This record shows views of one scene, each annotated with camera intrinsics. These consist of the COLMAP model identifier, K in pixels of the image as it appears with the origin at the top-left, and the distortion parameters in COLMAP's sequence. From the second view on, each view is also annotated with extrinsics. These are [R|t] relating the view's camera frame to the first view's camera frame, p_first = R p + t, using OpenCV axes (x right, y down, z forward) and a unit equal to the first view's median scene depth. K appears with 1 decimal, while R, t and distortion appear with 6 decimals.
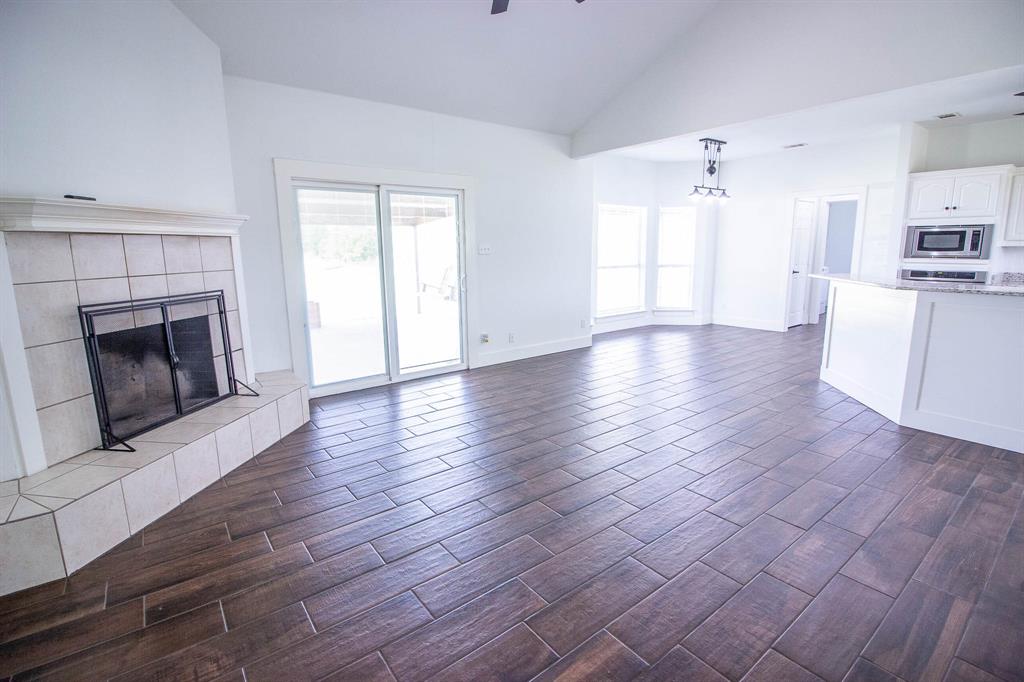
lens RADIAL K [[481.9, 0, 516.3], [0, 481.9, 340.6], [0, 0, 1]] dist [-0.003497, -0.000346]
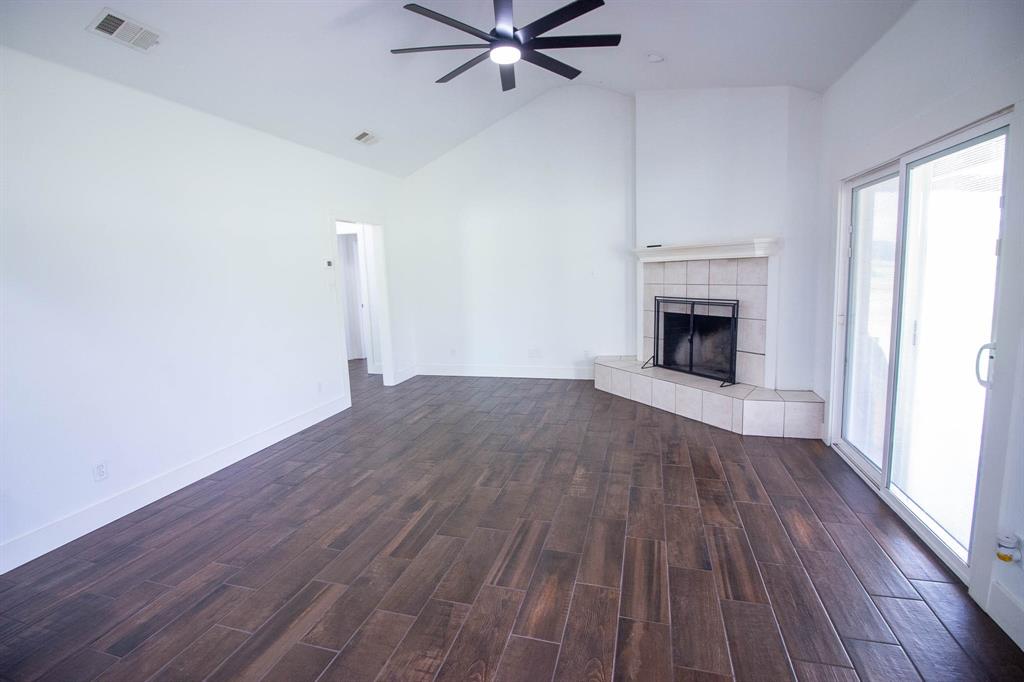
lens RADIAL K [[481.9, 0, 512.7], [0, 481.9, 338.1], [0, 0, 1]] dist [-0.003497, -0.000346]
pose [[-0.812505, 0.130123, -0.568246, 0.706376], [-0.057865, 0.951953, 0.300727, -0.418111], [0.580075, 0.277224, -0.765937, 1.931051]]
